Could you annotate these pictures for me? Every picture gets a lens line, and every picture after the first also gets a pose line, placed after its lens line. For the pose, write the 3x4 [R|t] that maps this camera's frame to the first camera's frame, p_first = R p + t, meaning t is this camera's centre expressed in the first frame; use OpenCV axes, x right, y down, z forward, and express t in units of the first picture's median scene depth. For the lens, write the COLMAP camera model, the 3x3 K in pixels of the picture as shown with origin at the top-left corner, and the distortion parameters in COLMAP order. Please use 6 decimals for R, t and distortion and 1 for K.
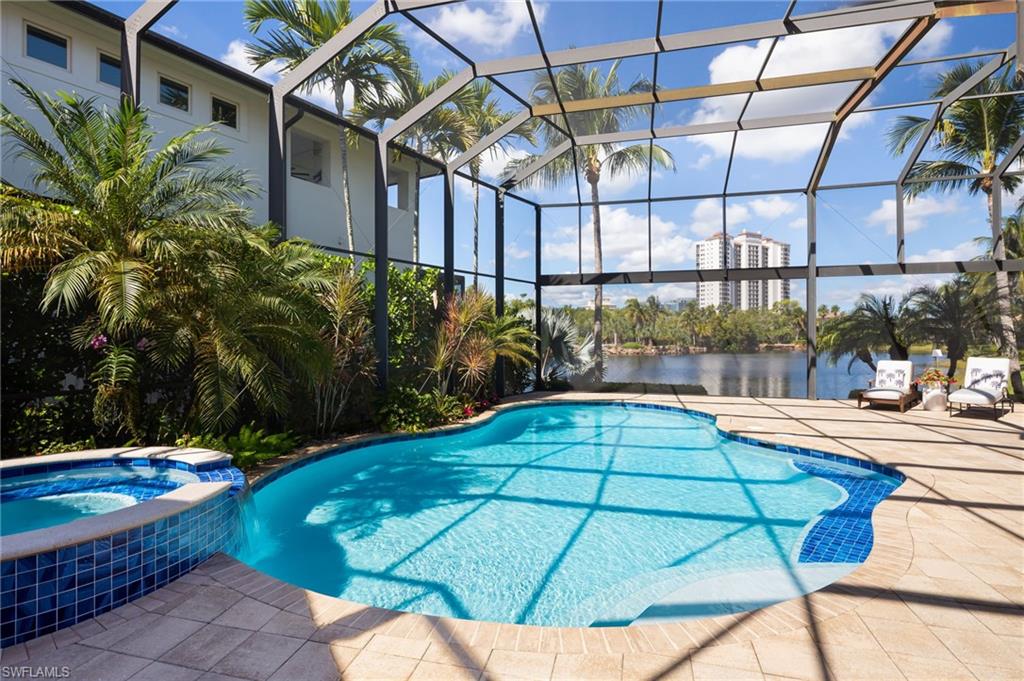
lens RADIAL K [[493.8, 0, 511.9], [0, 493.8, 326.6], [0, 0, 1]] dist [-0.012734, -0.000395]
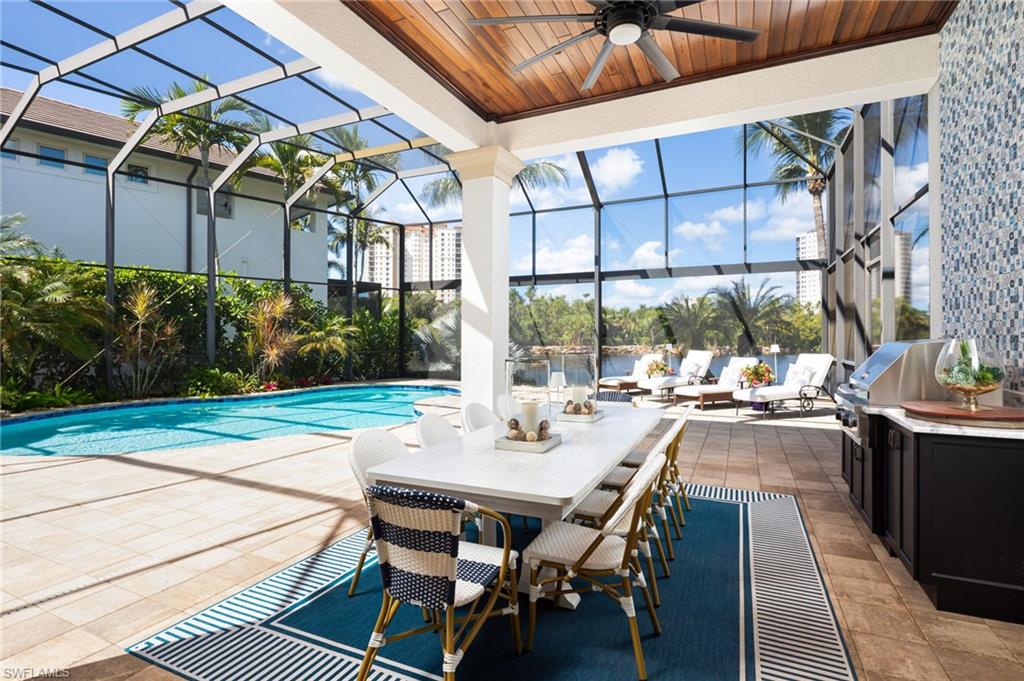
lens RADIAL K [[493.8, 0, 511.9], [0, 493.8, 326.6], [0, 0, 1]] dist [-0.012734, -0.000395]
pose [[0.984486, -0.004649, -0.175400, 0.702516], [0.004487, 0.999989, -0.001321, 0.008990], [0.175405, 0.000513, 0.984496, -0.190216]]
